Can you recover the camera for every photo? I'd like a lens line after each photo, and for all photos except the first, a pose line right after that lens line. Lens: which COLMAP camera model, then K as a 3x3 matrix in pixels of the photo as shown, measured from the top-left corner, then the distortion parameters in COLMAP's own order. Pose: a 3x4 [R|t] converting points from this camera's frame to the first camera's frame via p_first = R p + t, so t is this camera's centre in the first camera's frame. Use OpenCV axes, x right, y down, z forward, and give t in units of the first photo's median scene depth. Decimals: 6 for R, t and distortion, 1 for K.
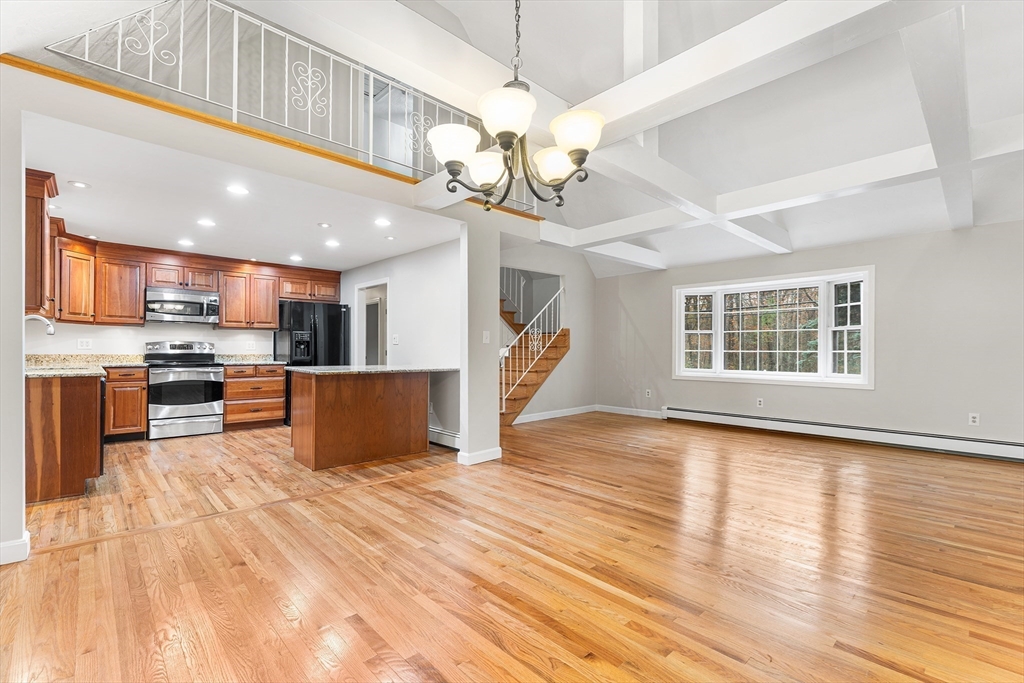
lens RADIAL K [[448.6, 0, 509.9], [0, 448.6, 349.2], [0, 0, 1]] dist [0.000741, 0.000088]
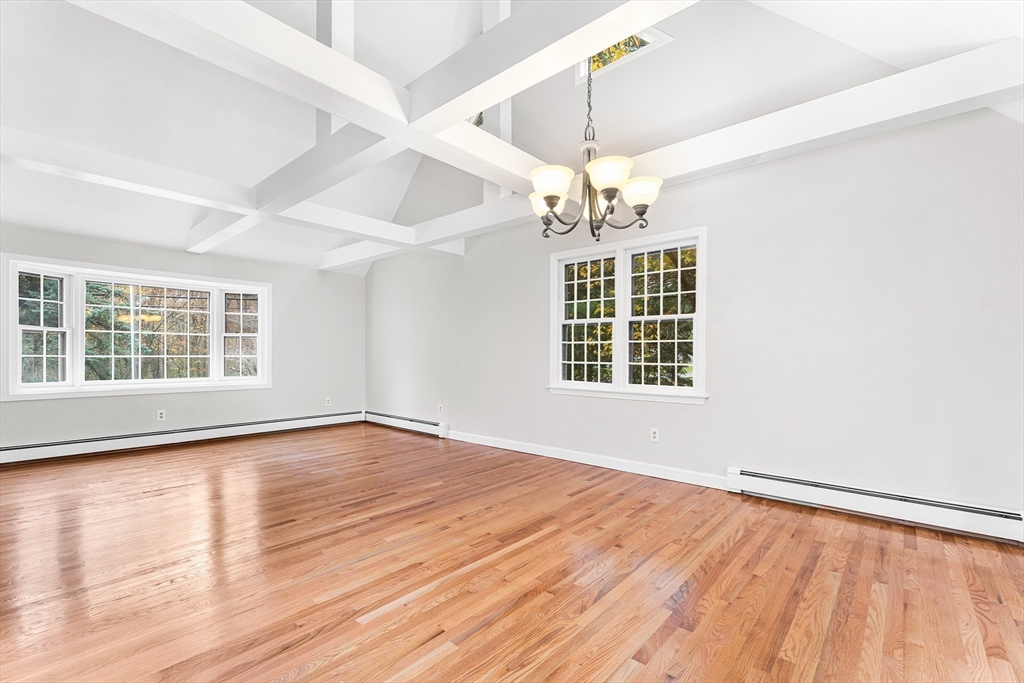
lens RADIAL K [[448.6, 0, 509.9], [0, 448.6, 349.2], [0, 0, 1]] dist [0.000741, 0.000088]
pose [[-0.089551, 0.012732, 0.995901, -0.712323], [-0.001658, 0.999915, -0.012932, 0.002205], [-0.995981, -0.002809, -0.089523, 0.784982]]
